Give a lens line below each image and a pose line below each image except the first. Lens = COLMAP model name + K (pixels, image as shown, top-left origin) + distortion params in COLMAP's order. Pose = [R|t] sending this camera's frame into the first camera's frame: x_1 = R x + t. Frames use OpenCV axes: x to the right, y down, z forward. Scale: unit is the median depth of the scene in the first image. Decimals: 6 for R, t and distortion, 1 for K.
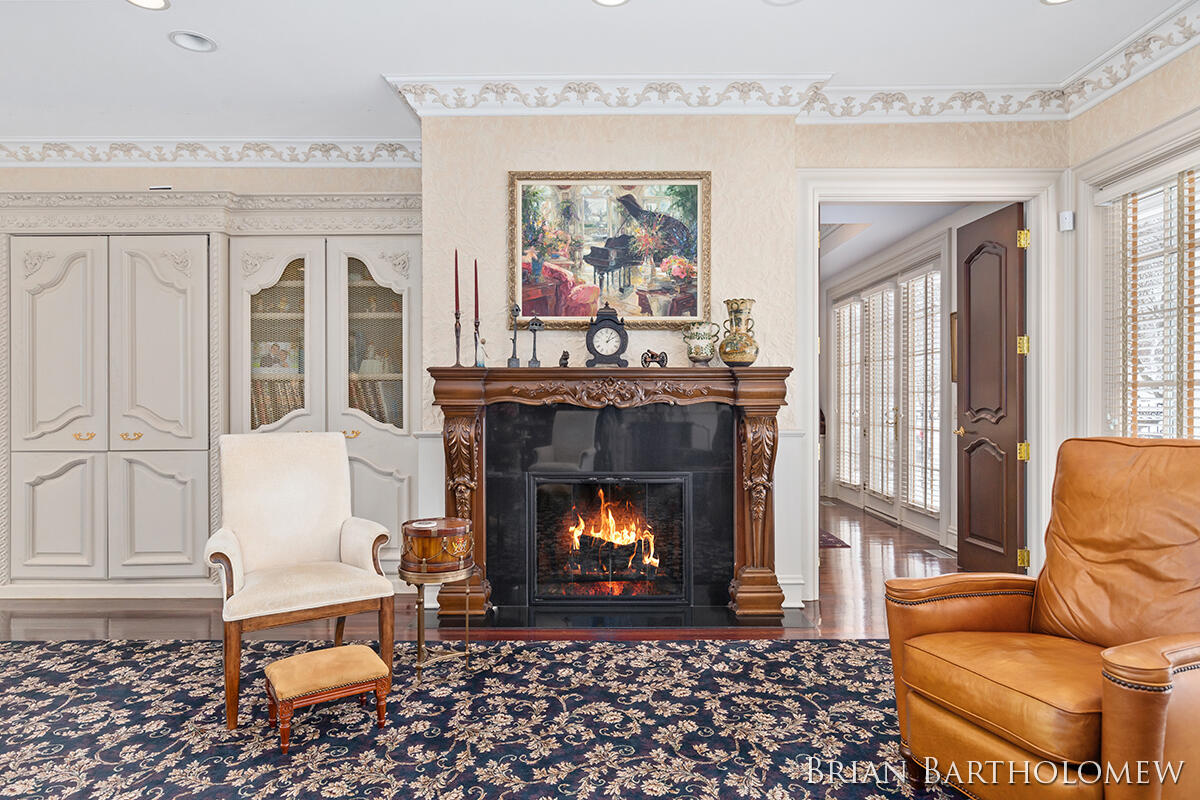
lens RADIAL K [[714.2, 0, 600.0], [0, 714.2, 400.0], [0, 0, 1]] dist [0.002593, 0.001012]
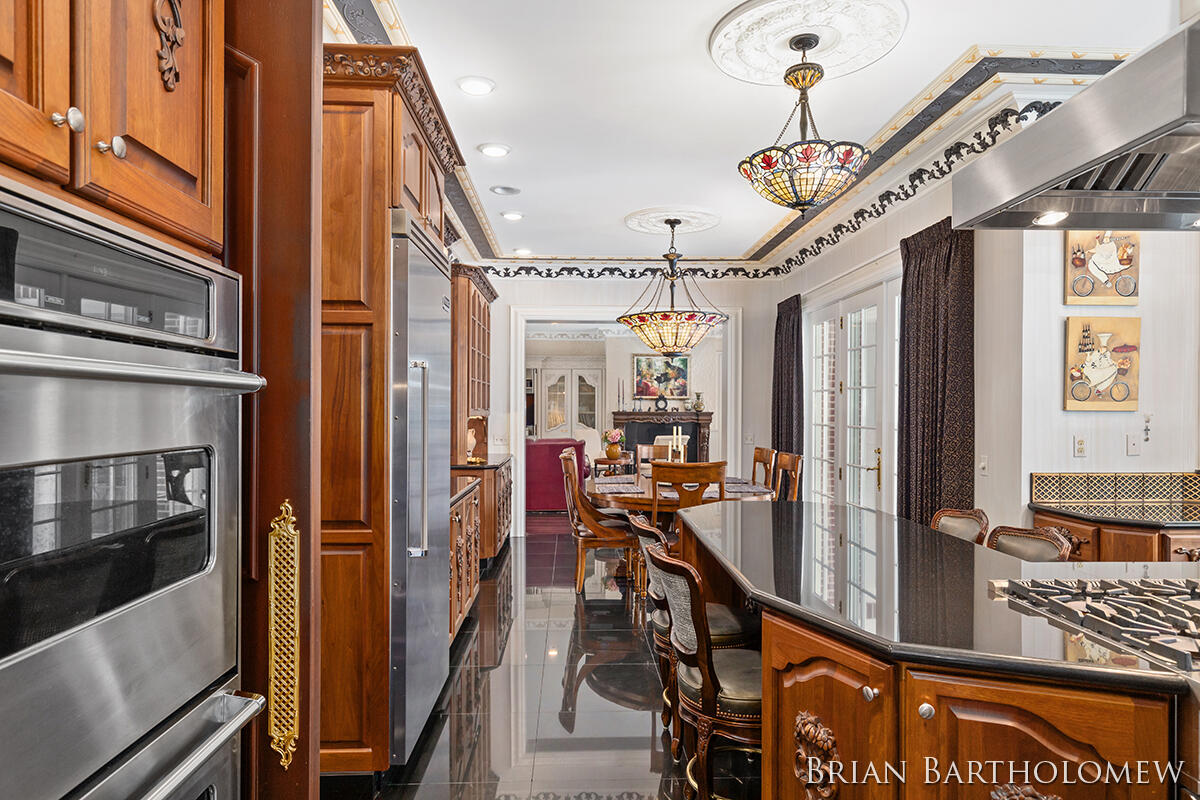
lens RADIAL K [[714.2, 0, 600.0], [0, 714.2, 400.0], [0, 0, 1]] dist [0.002593, 0.001012]
pose [[0.999211, 0.004558, 0.039453, -0.416360], [-0.004280, 0.999965, -0.007149, -0.073885], [-0.039484, 0.006974, 0.999196, -2.403807]]
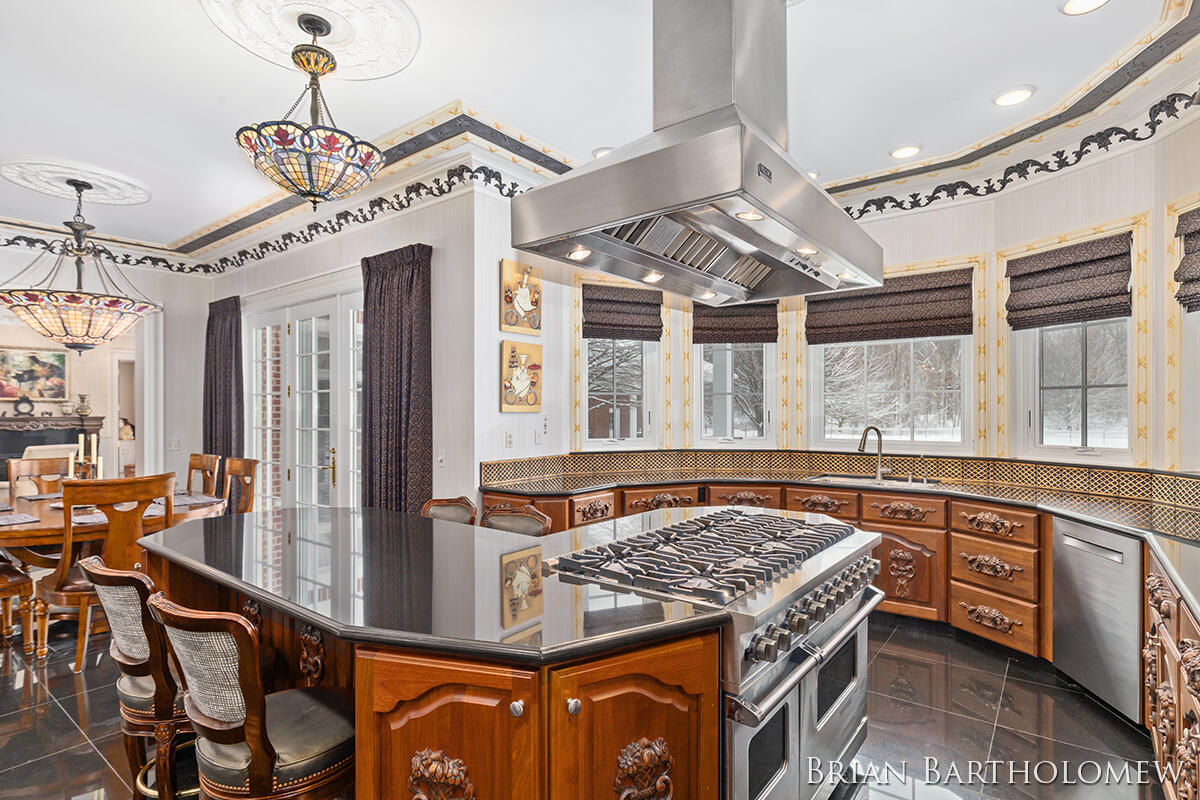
lens RADIAL K [[601.0, 0, 602.7], [0, 601.0, 408.4], [0, 0, 1]] dist [-0.000267, 0.000011]
pose [[0.611099, 0.003504, 0.791546, -0.469423], [-0.001724, 0.999994, -0.003096, -0.072971], [-0.791552, 0.000527, 0.611102, -2.261207]]
